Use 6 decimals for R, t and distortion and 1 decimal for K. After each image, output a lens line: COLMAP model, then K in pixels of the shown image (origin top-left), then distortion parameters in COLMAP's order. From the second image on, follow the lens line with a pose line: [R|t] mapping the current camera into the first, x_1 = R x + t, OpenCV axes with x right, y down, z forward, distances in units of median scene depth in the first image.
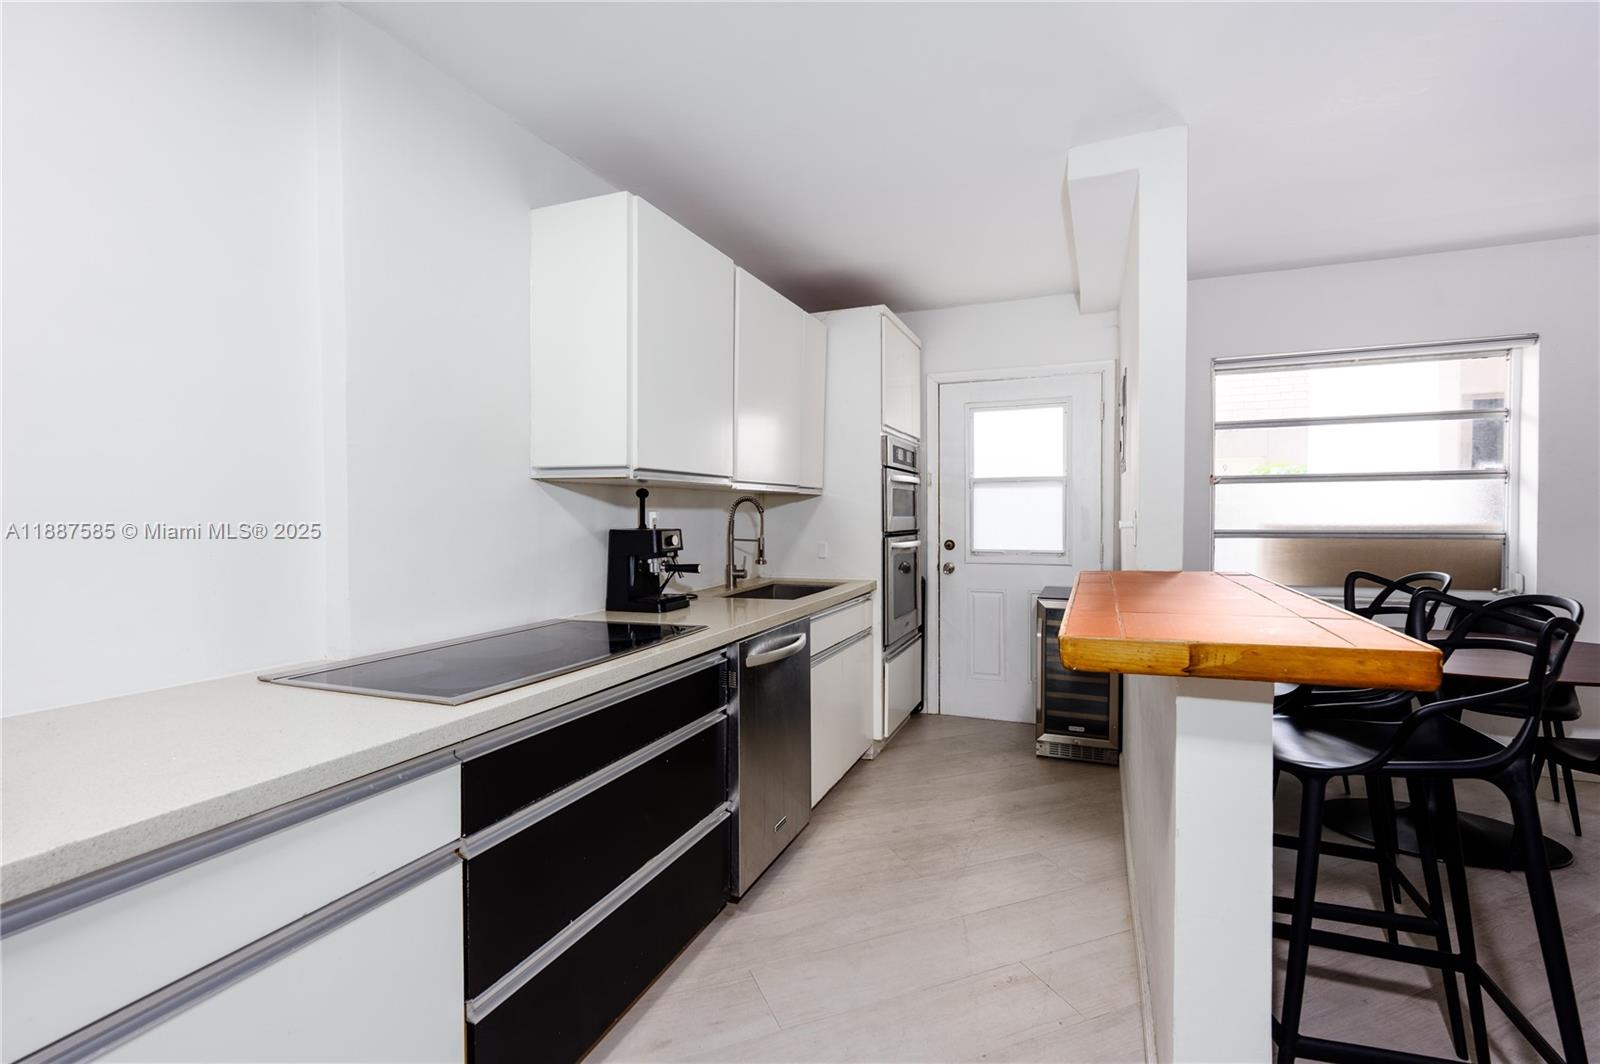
lens RADIAL K [[711.3, 0, 798.4], [0, 711.3, 530.4], [0, 0, 1]] dist [-0.006435, 0.001546]
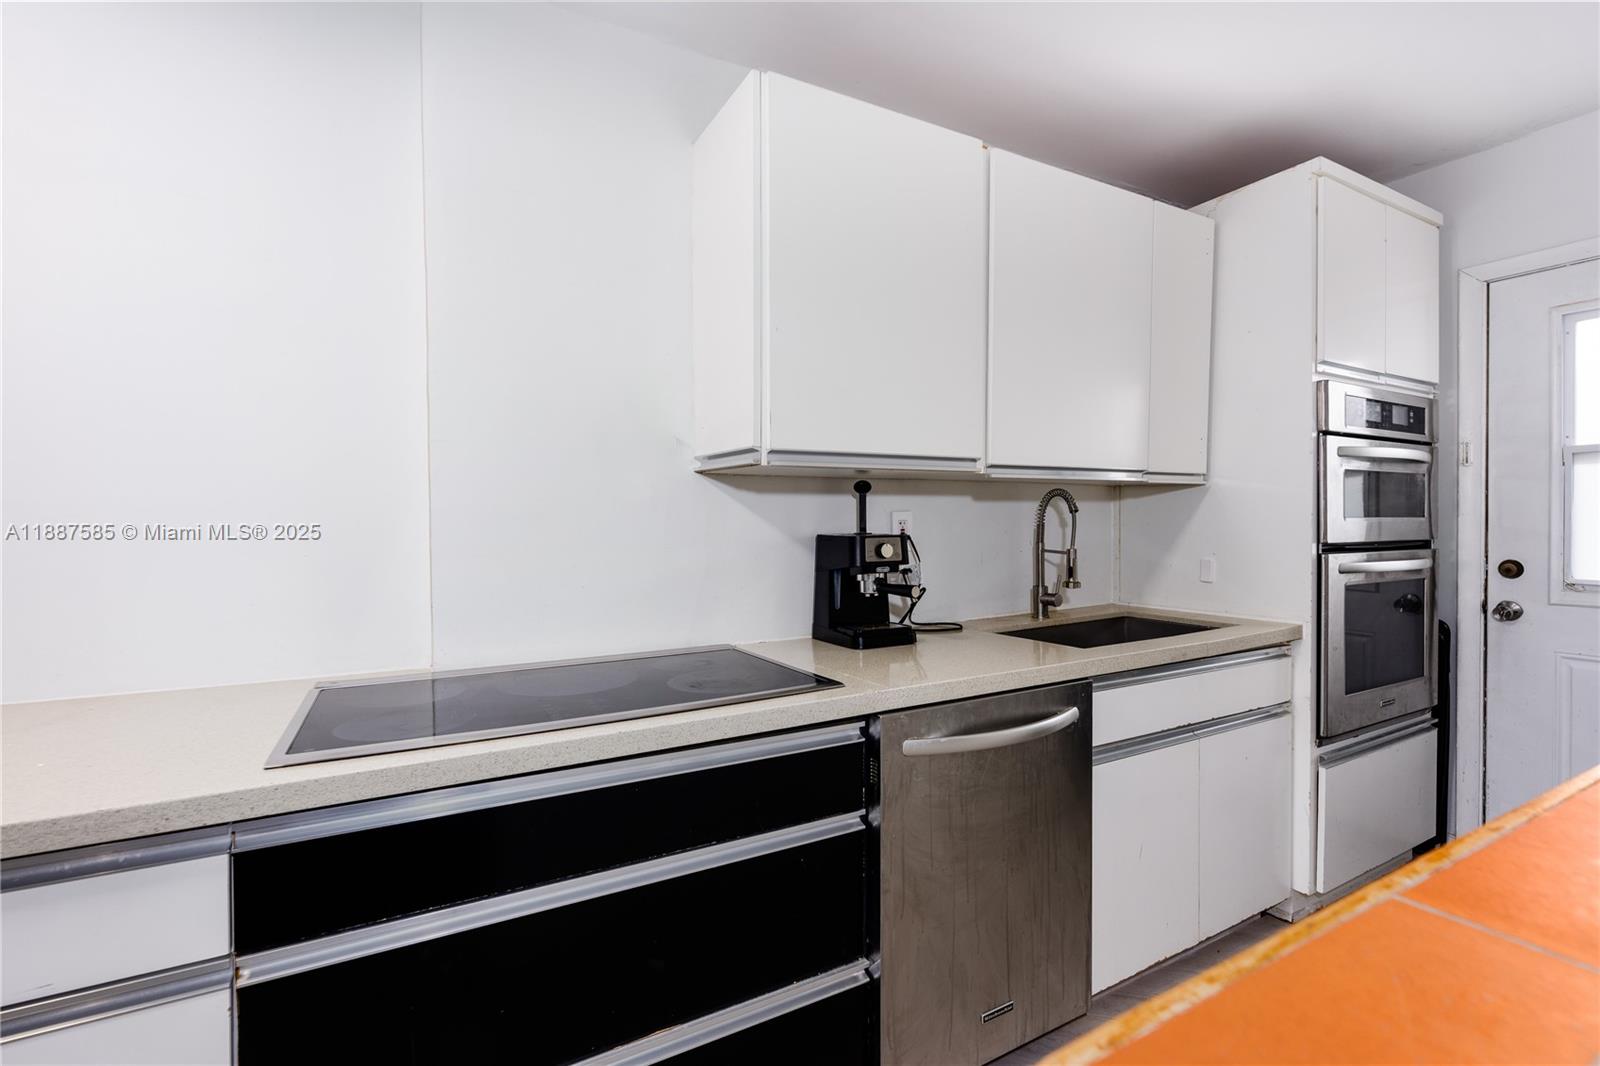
lens RADIAL K [[711.3, 0, 798.4], [0, 711.3, 531.4], [0, 0, 1]] dist [-0.006435, 0.001546]
pose [[0.783330, 0.009735, -0.621530, 0.155852], [-0.011803, 0.999930, 0.000786, -0.003646], [0.621494, 0.006720, 0.783390, 0.286393]]
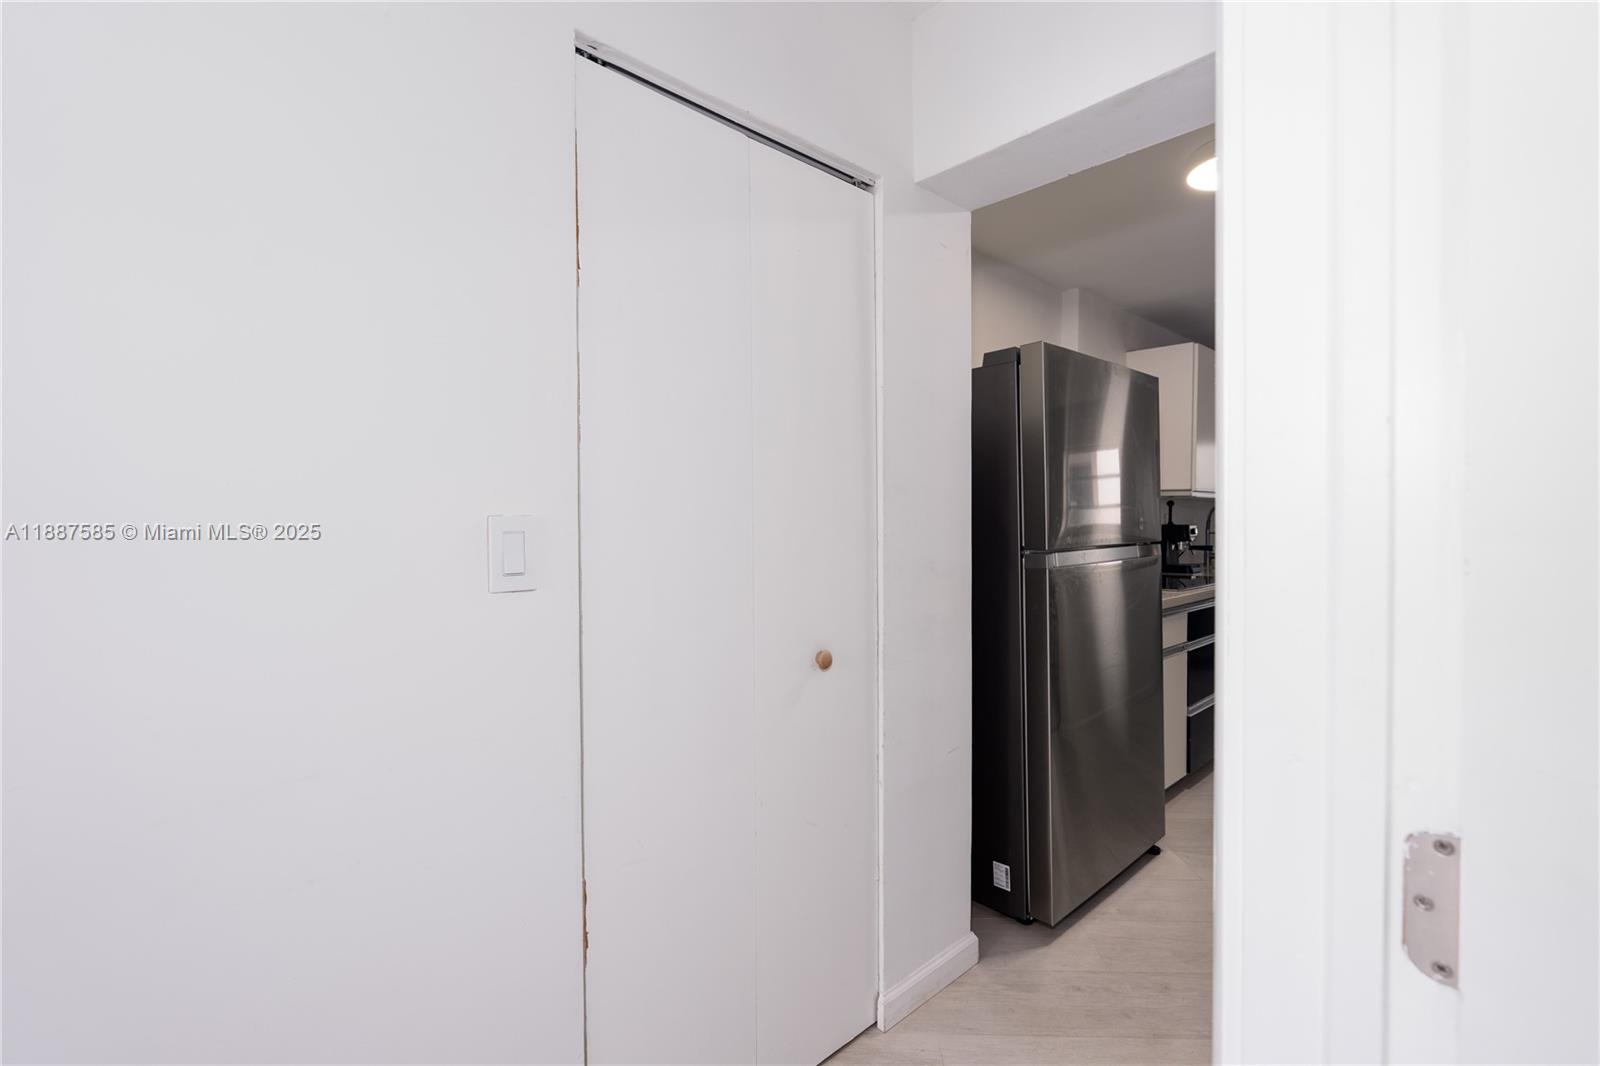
lens RADIAL K [[711.3, 0, 798.4], [0, 711.3, 531.4], [0, 0, 1]] dist [-0.006435, 0.001546]
pose [[0.910829, 0.006384, -0.412734, -0.256233], [-0.007452, 0.999972, -0.000978, 0.018293], [0.412716, 0.003967, 0.910851, -0.697616]]
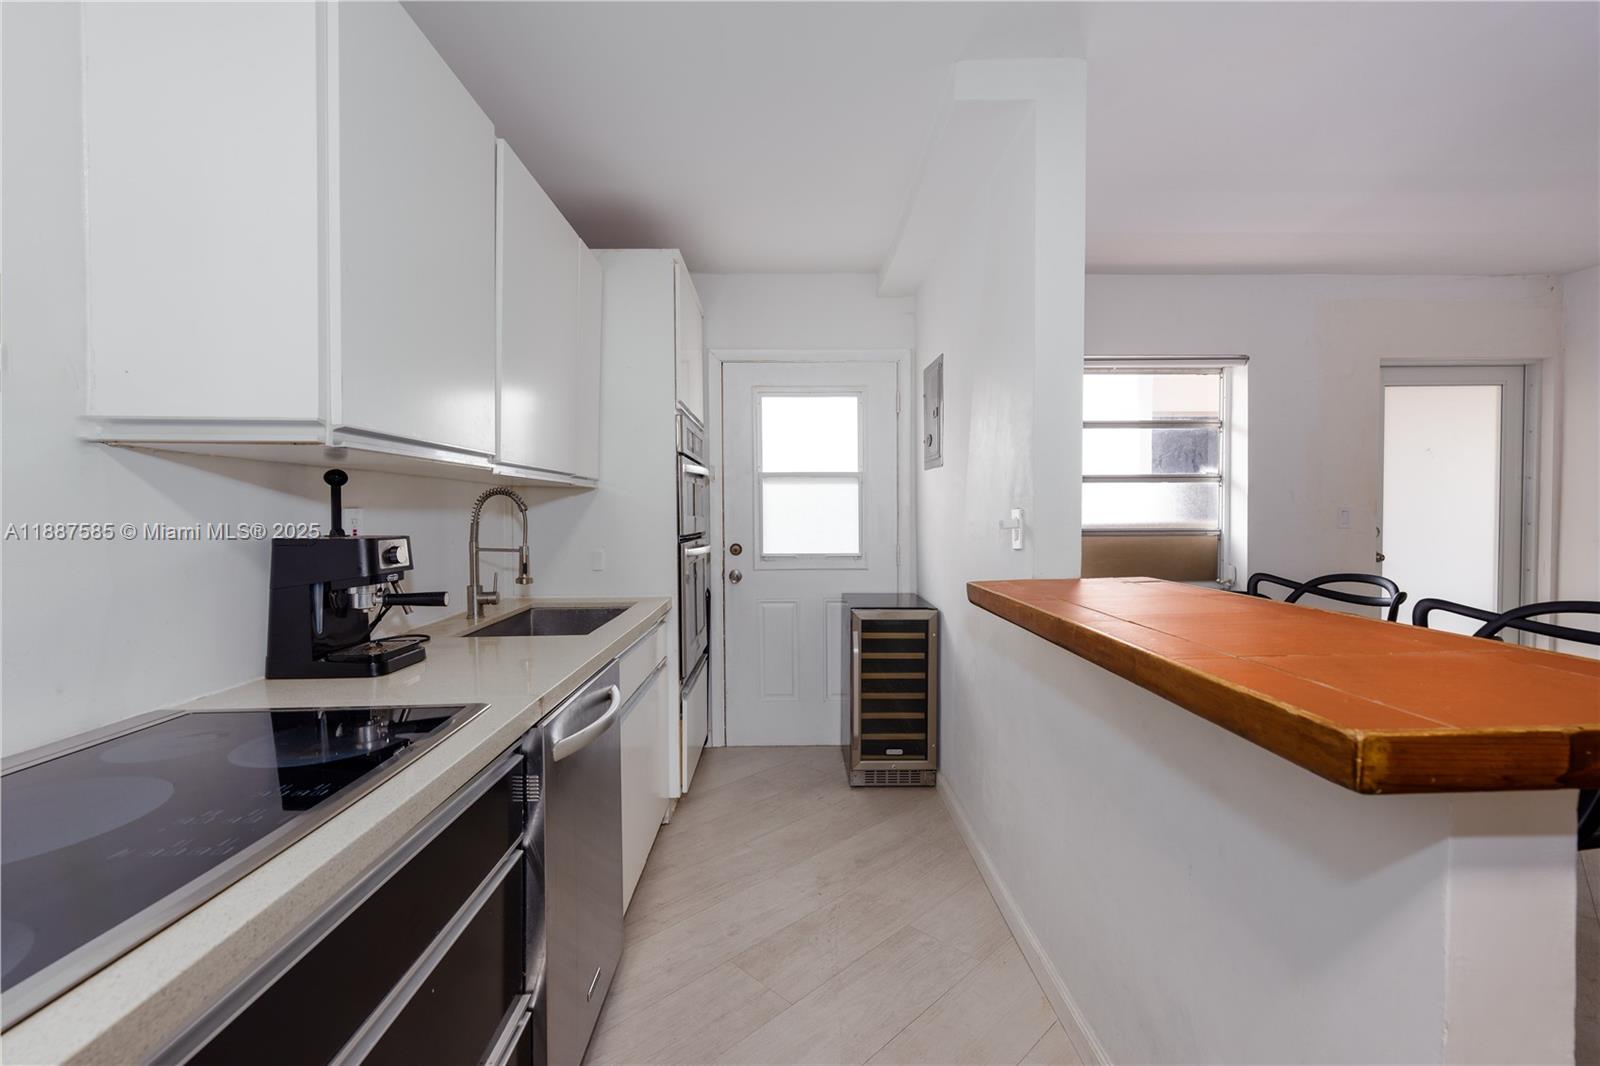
lens RADIAL K [[711.3, 0, 798.4], [0, 711.3, 531.4], [0, 0, 1]] dist [-0.006435, 0.001546]
pose [[0.918161, -0.009987, 0.396082, -0.077088], [0.009962, 0.999948, 0.002121, -0.003105], [-0.396083, 0.001998, 0.918213, 0.230438]]
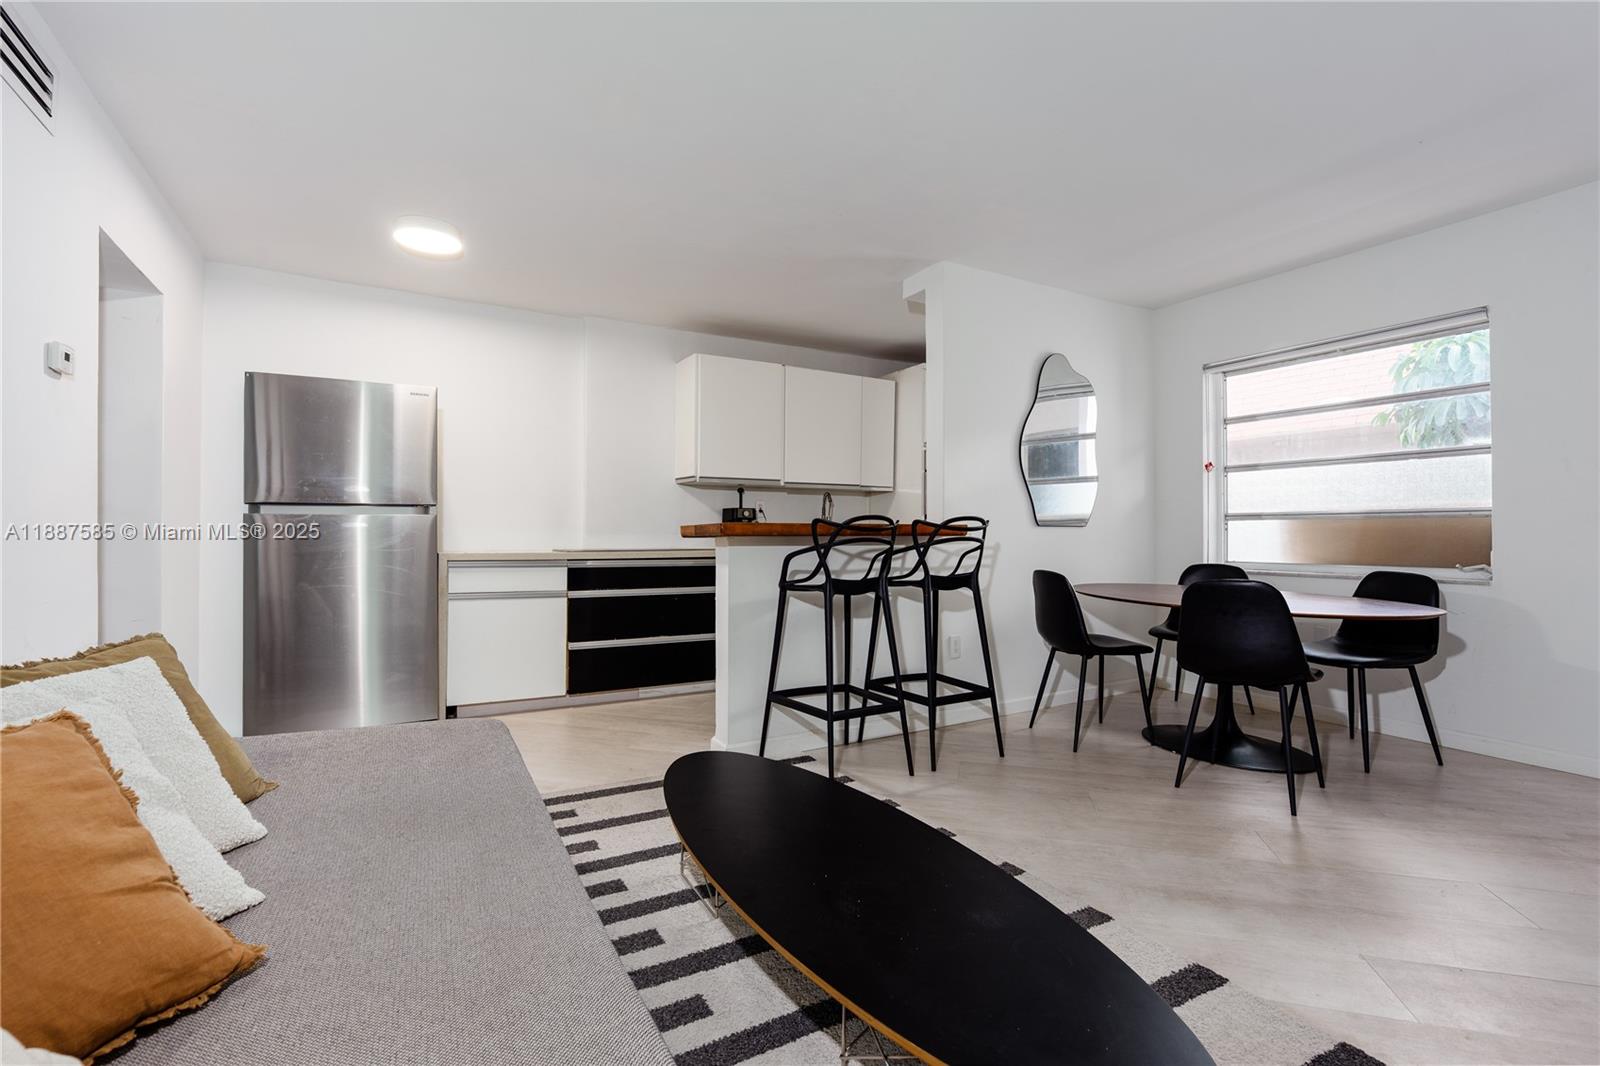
lens RADIAL K [[711.3, 0, 798.4], [0, 711.3, 531.4], [0, 0, 1]] dist [-0.006435, 0.001546]
pose [[0.794532, 0.006845, -0.607183, 0.855531], [-0.019489, 0.999709, -0.014232, 0.067178], [0.606909, 0.023141, 0.794434, -0.350346]]
